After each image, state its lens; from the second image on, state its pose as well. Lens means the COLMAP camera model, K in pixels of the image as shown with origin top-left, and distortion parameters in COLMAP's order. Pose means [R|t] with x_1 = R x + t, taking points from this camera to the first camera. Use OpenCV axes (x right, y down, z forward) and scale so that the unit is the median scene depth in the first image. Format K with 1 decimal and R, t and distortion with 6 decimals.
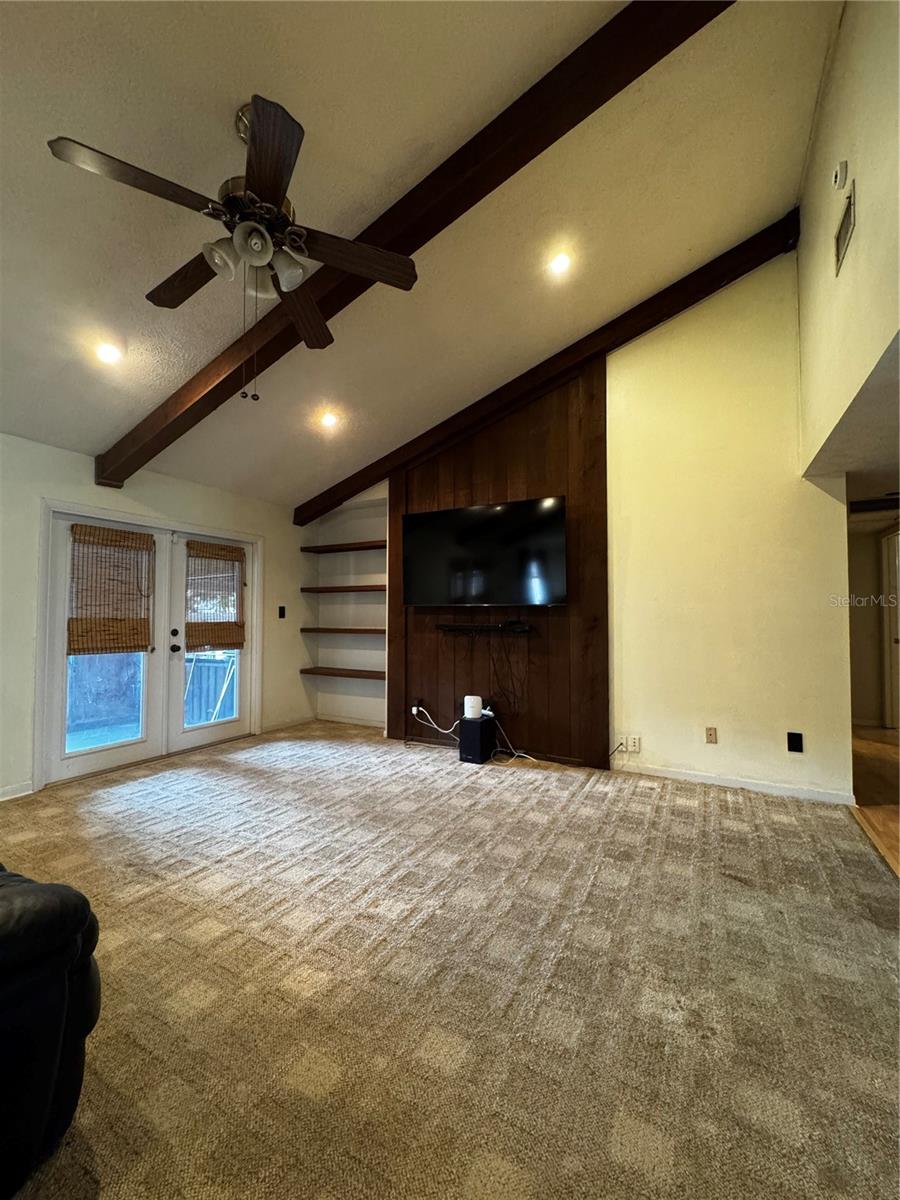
lens RADIAL K [[483.8, 0, 451.8], [0, 483.8, 601.9], [0, 0, 1]] dist [-0.002621, 0.000100]
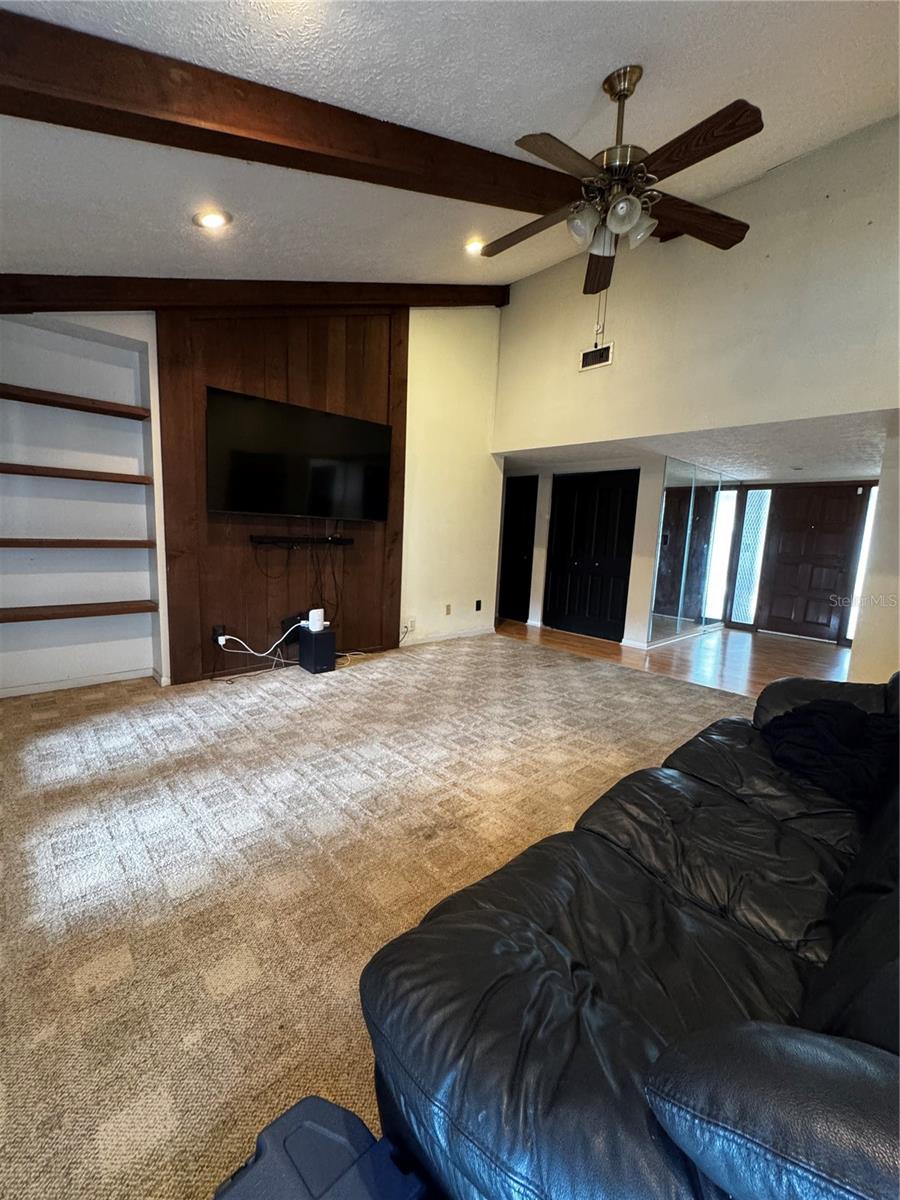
lens RADIAL K [[483.8, 0, 451.3], [0, 483.8, 602.2], [0, 0, 1]] dist [-0.002621, 0.000100]
pose [[0.317561, -0.124041, 0.940090, -0.861855], [-0.072121, 0.985376, 0.154379, 0.006571], [-0.945491, -0.116825, 0.303971, 0.466962]]
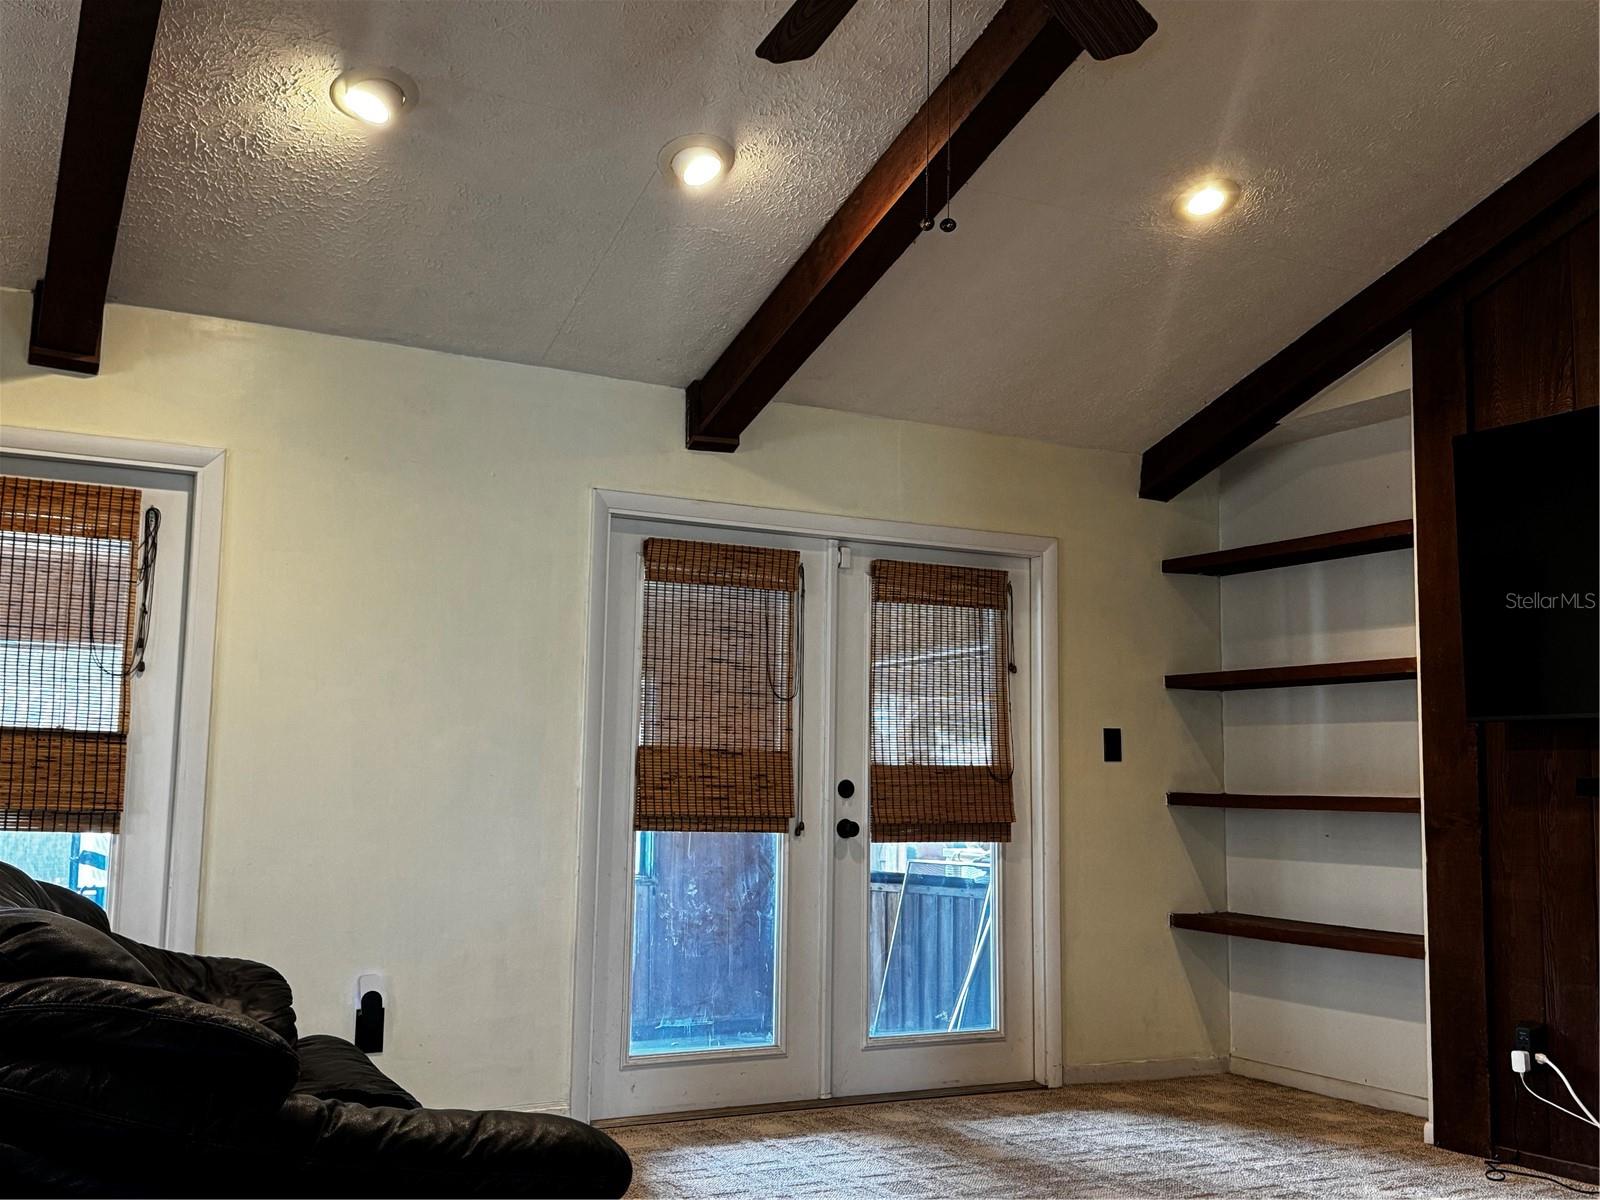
lens RADIAL K [[1586.6, 0, 796.7], [0, 1586.6, 603.8], [0, 0, 1]] dist [0.085551, 0.000000]
pose [[0.835194, -0.052185, -0.547475, 0.138243], [0.001847, 0.995748, -0.092097, 0.034719], [0.549953, 0.075908, 0.831739, -0.149742]]
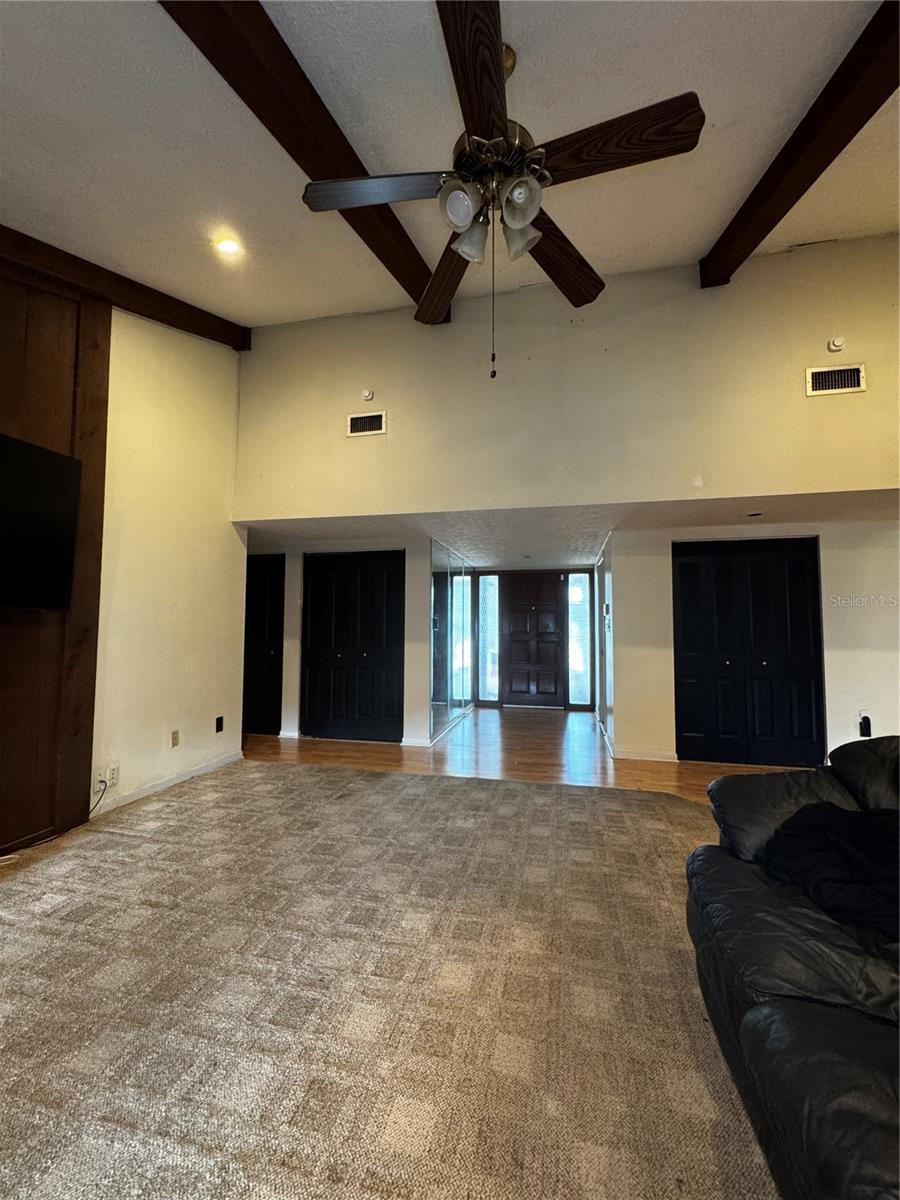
lens RADIAL K [[483.8, 0, 450.9], [0, 483.8, 600.7], [0, 0, 1]] dist [-0.002621, 0.000100]
pose [[-0.269315, 0.049862, 0.961761, -0.605582], [-0.033344, 0.997577, -0.061056, 0.016698], [-0.962475, -0.048513, -0.266999, 0.651499]]
